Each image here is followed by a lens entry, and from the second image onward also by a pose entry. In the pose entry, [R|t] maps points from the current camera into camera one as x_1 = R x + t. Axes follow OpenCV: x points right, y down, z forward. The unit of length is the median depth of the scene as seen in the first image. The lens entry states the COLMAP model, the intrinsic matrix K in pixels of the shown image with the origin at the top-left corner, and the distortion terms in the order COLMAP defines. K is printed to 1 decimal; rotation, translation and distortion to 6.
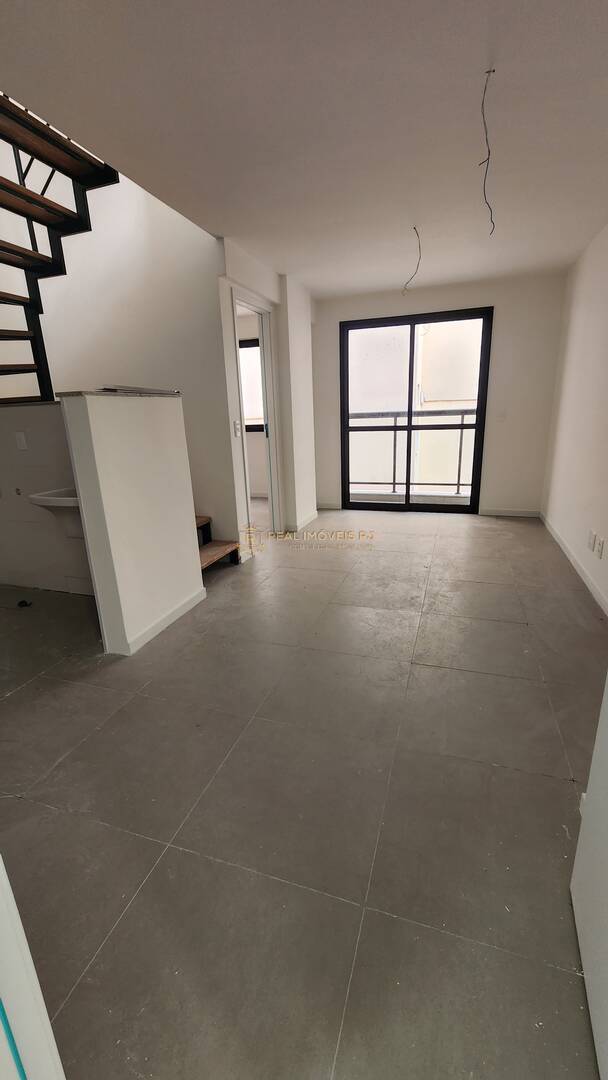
lens RADIAL K [[445.2, 0, 307.6], [0, 445.2, 541.2], [0, 0, 1]] dist [0.000751, 0.000049]
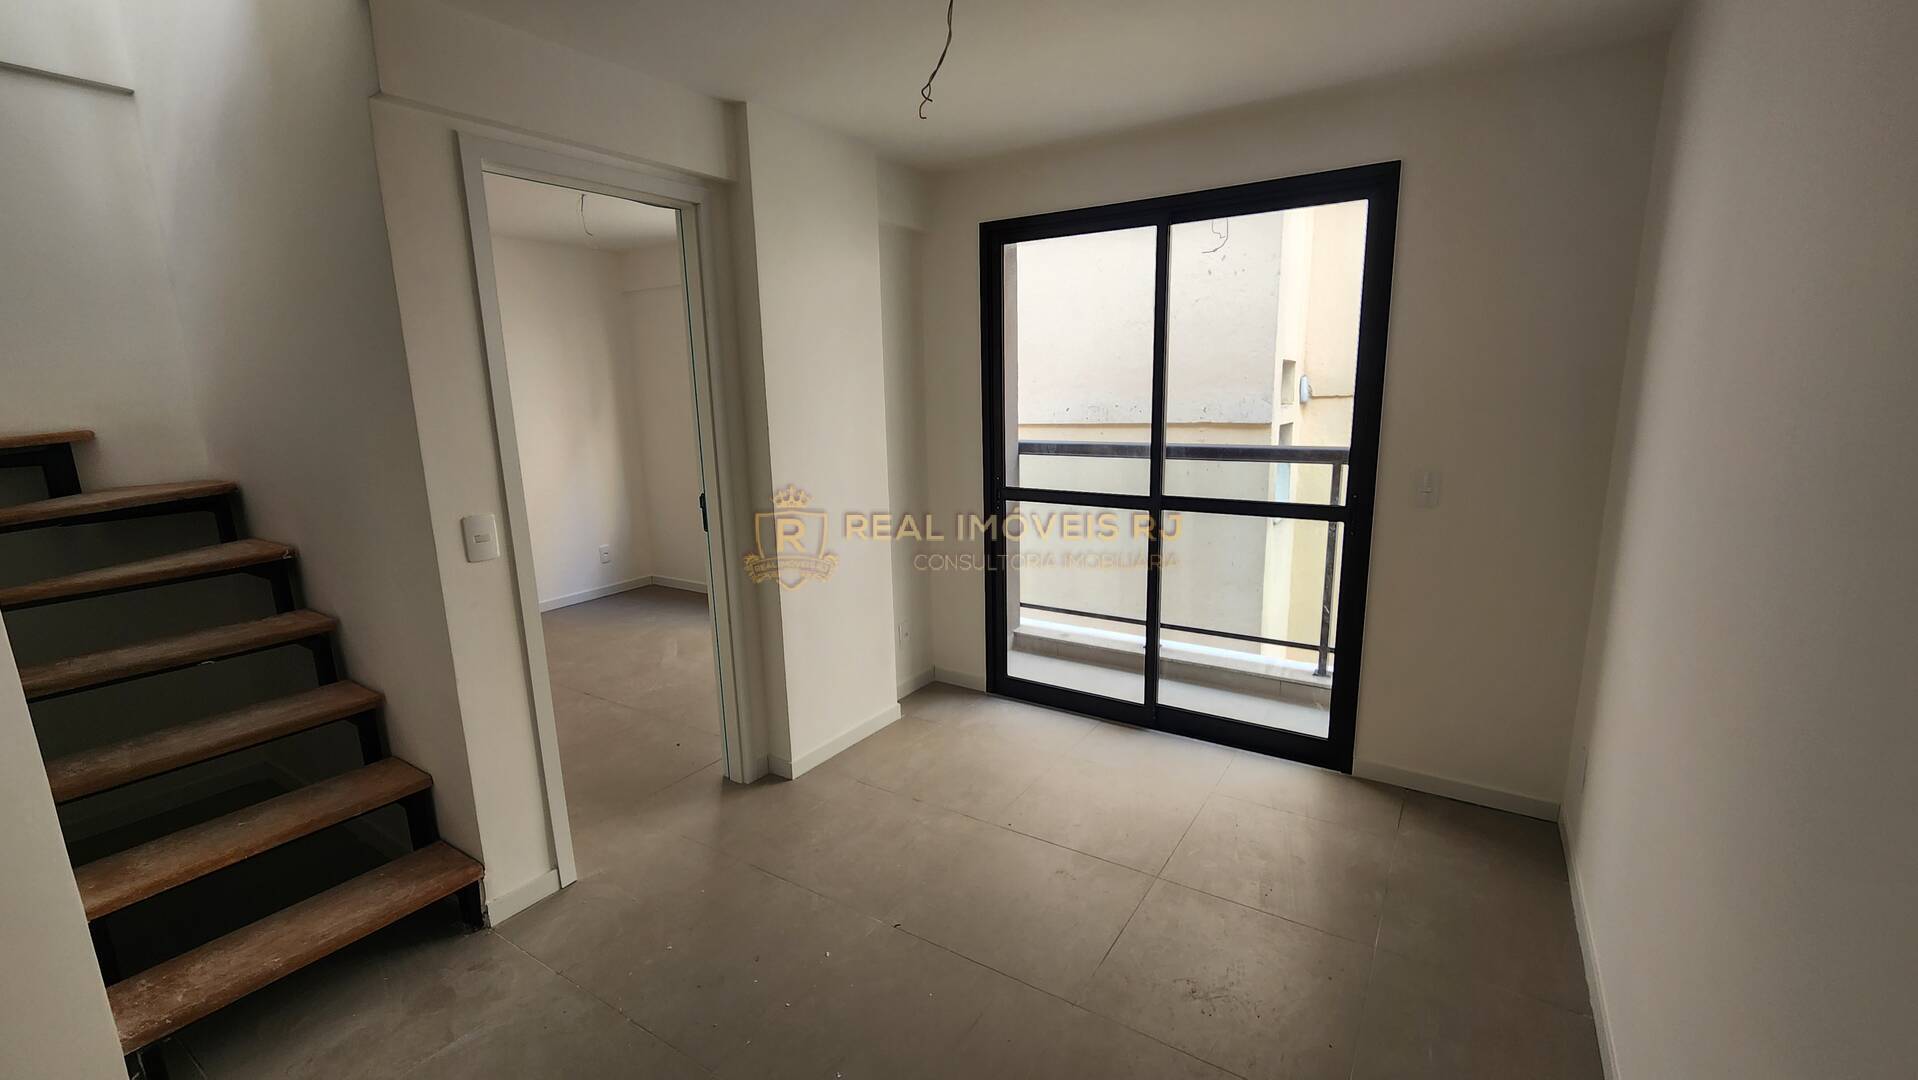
lens RADIAL K [[790.7, 0, 983.2], [0, 790.7, 543.8], [0, 0, 1]] dist [0.000751, 0.000049]
pose [[0.970895, 0.062225, -0.231283, 0.249602], [-0.081264, 0.993963, -0.073719, -0.168108], [0.225300, 0.090369, 0.970090, 0.364019]]
